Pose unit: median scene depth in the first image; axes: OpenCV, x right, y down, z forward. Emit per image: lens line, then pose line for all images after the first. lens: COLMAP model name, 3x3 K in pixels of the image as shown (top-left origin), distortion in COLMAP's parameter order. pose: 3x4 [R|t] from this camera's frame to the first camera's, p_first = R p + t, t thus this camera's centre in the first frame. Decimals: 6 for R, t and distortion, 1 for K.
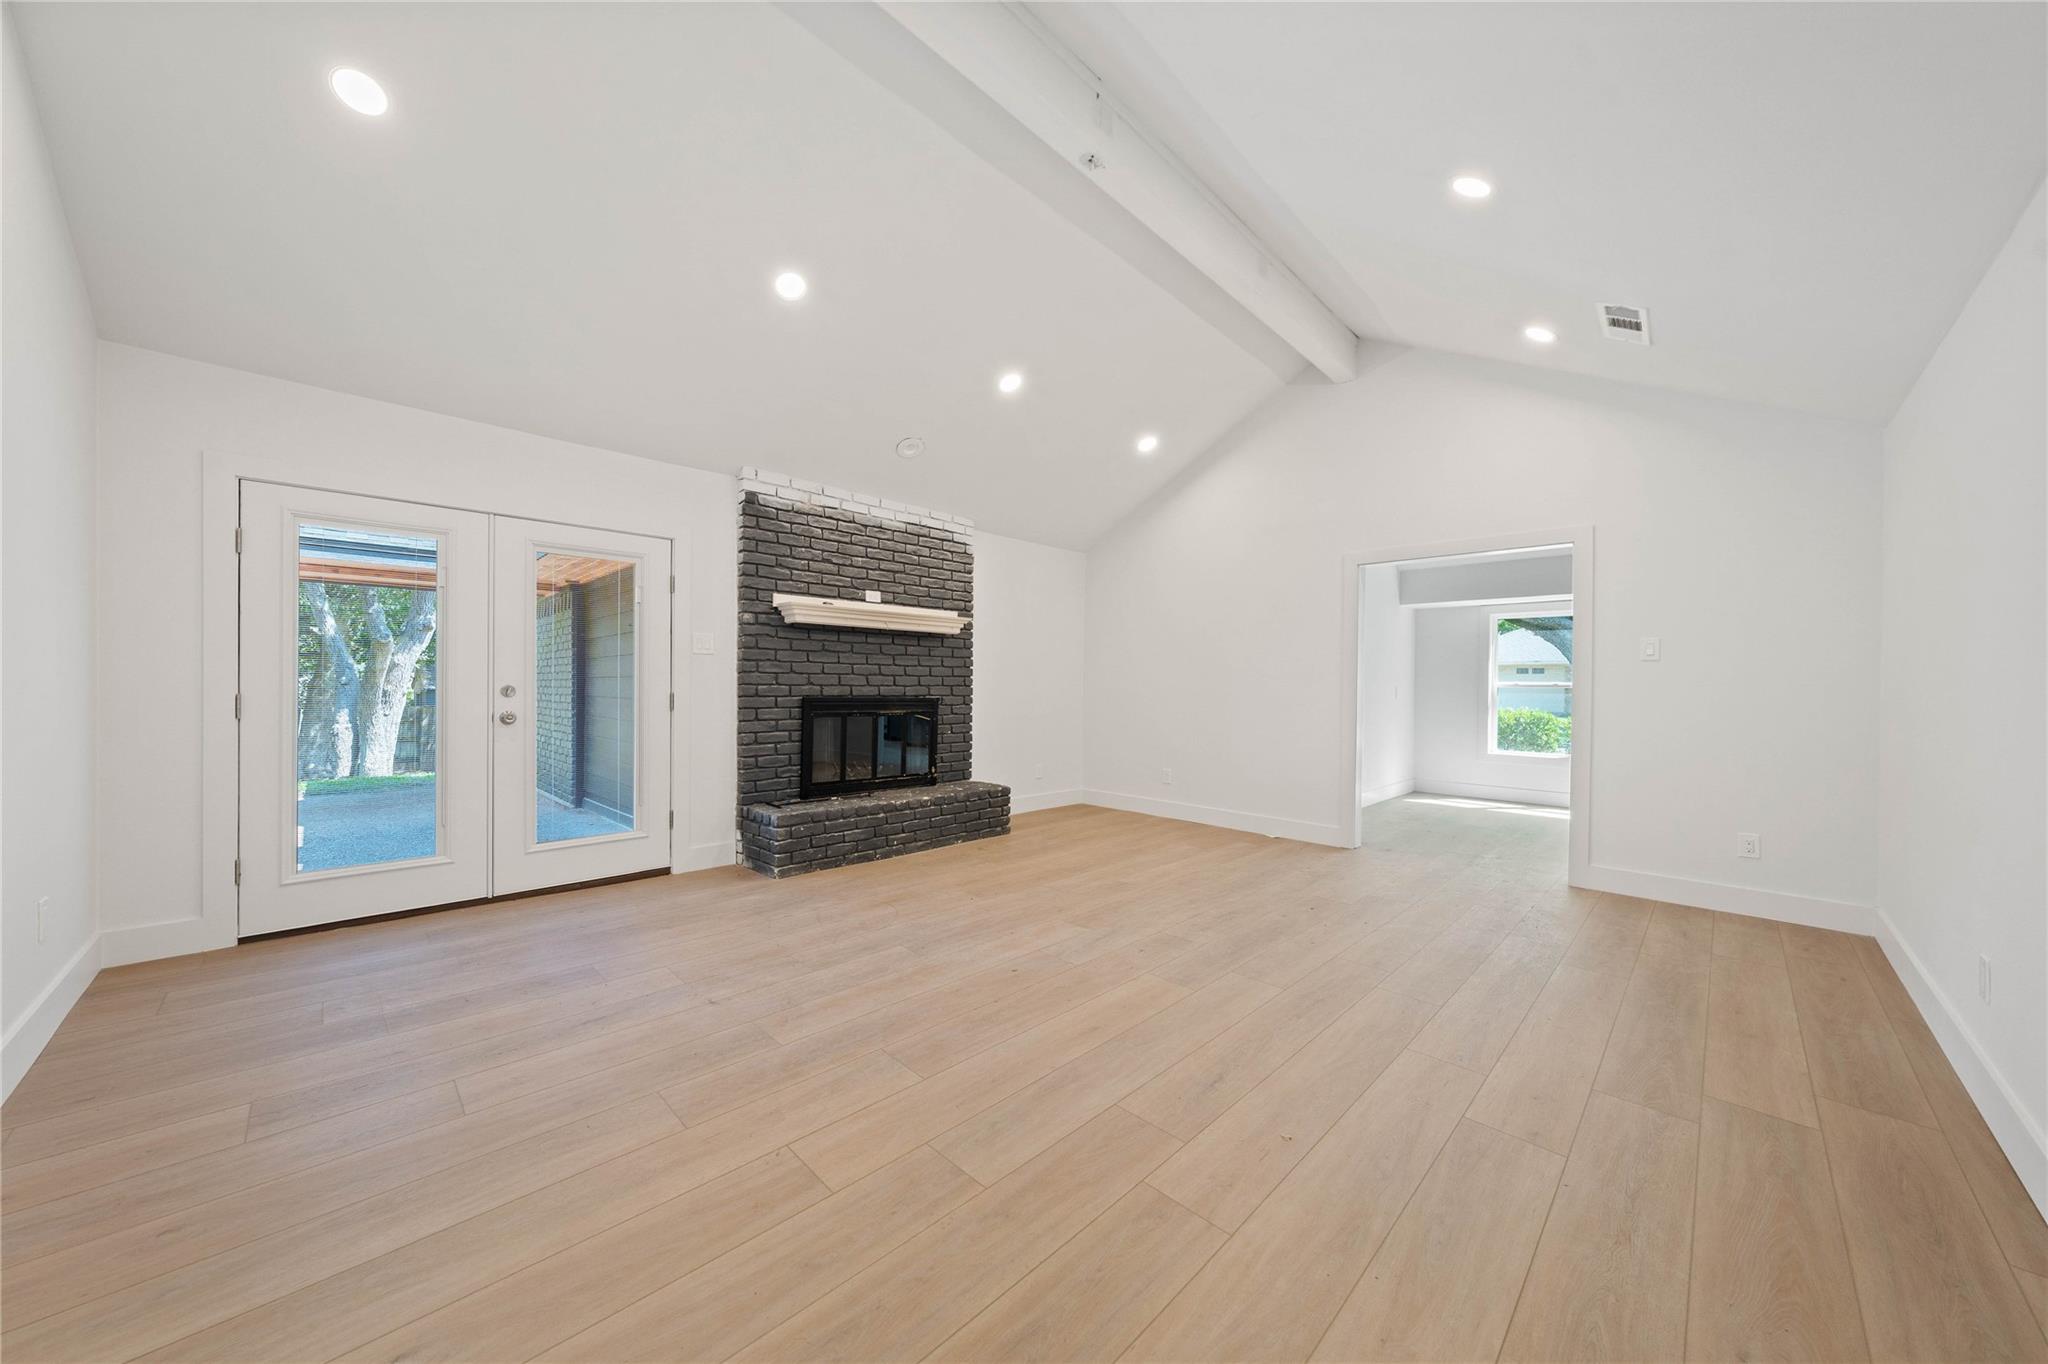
lens RADIAL K [[696.8, 0, 1028.8], [0, 696.8, 679.4], [0, 0, 1]] dist [0.000543, 0.000389]
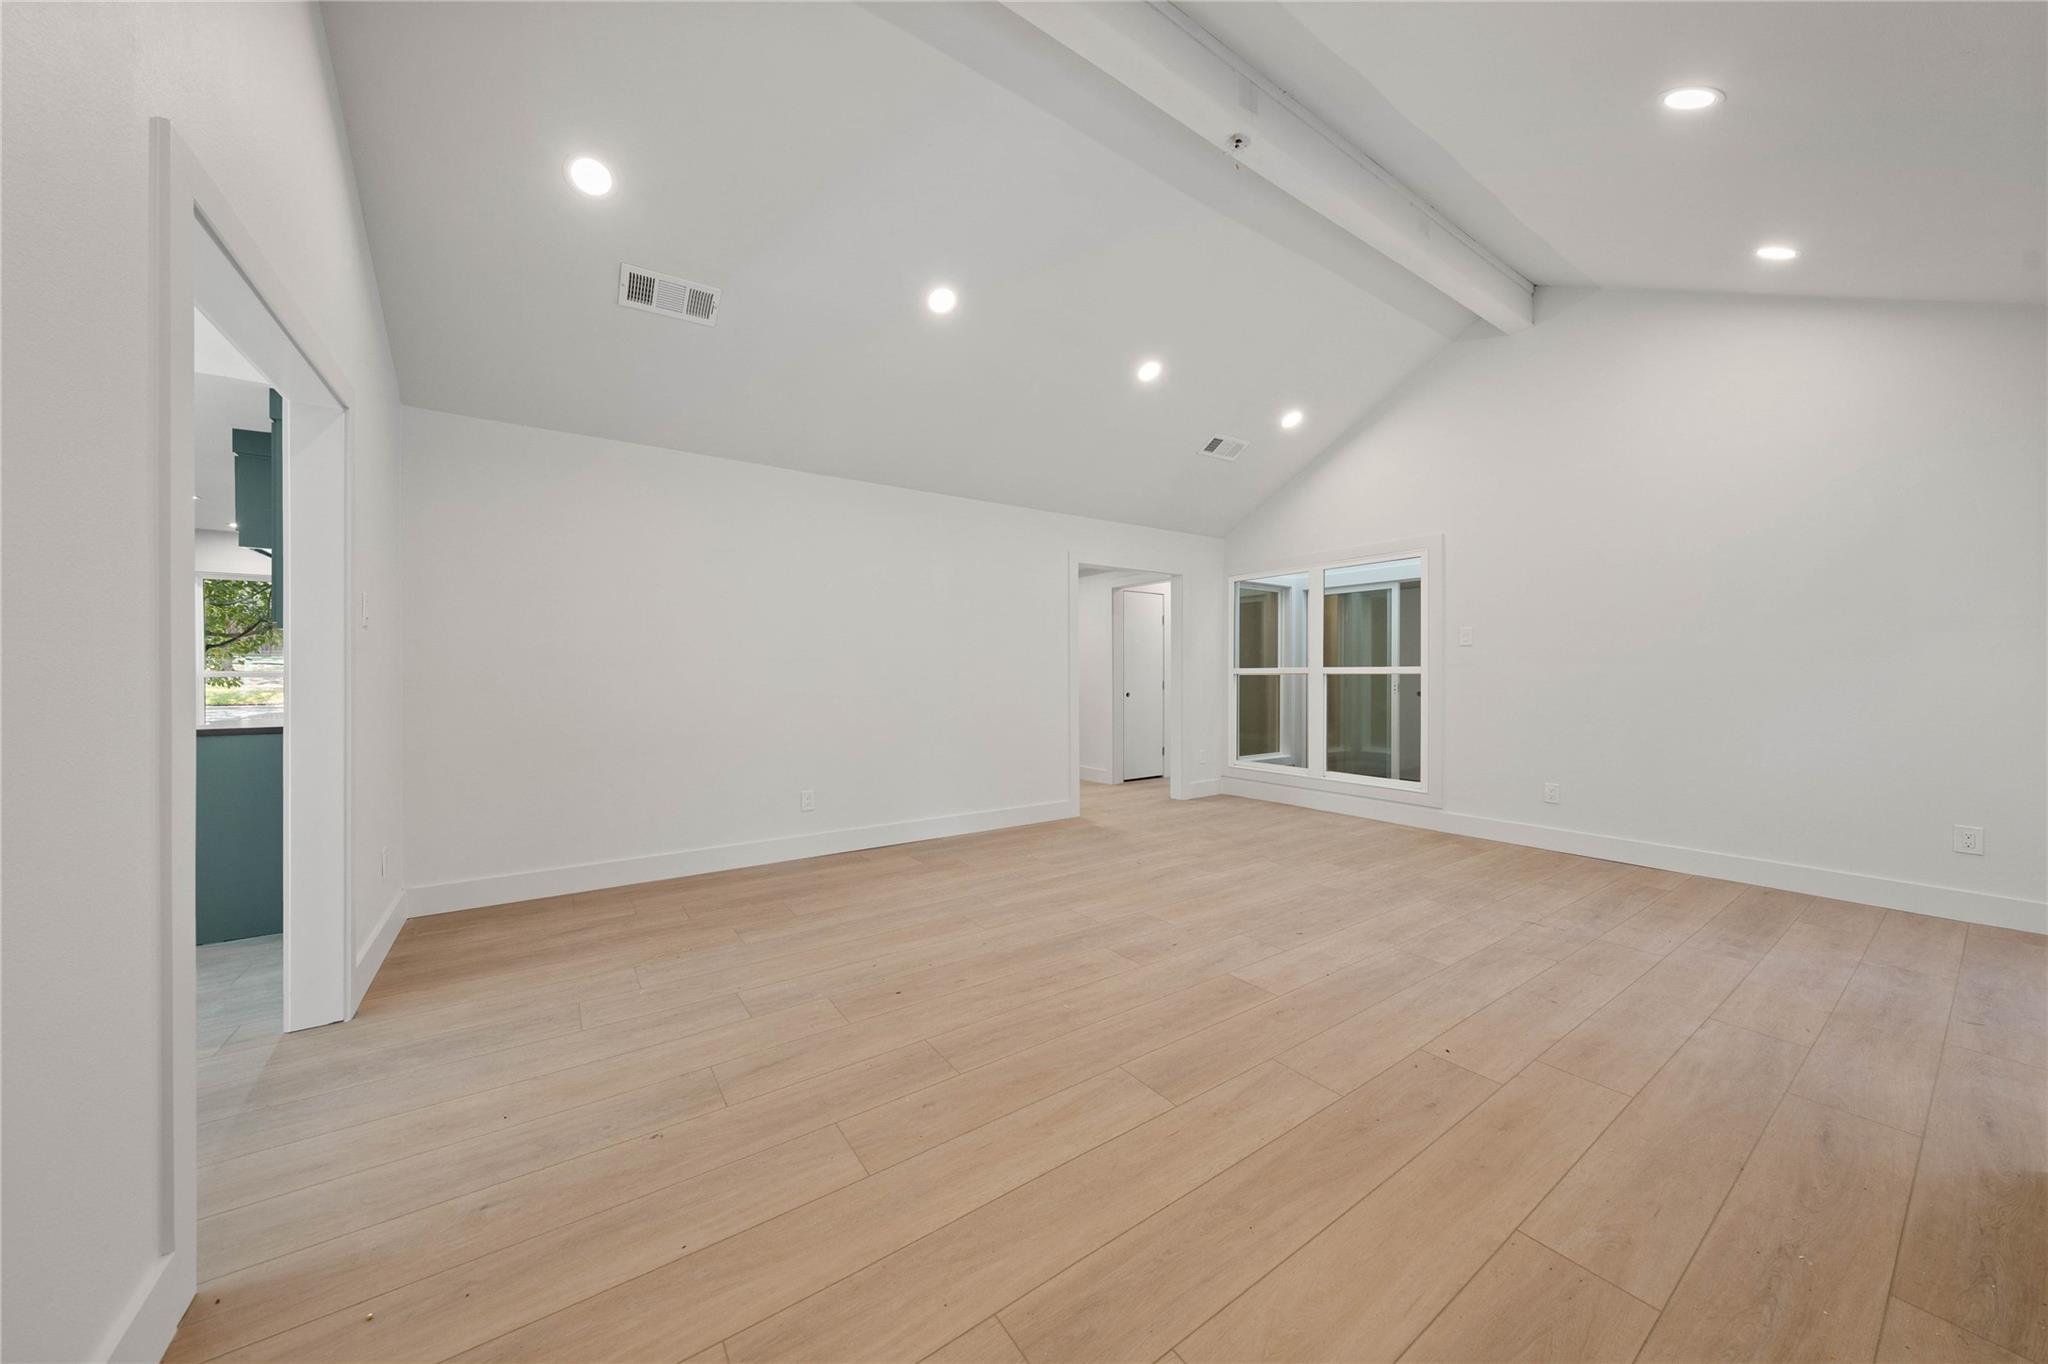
lens RADIAL K [[696.8, 0, 1028.8], [0, 696.8, 679.4], [0, 0, 1]] dist [0.000543, 0.000389]
pose [[-0.983935, -0.013290, 0.178029, 0.186263], [-0.012292, 0.999902, 0.006712, 0.014096], [-0.178101, 0.004416, -0.984002, 1.920978]]
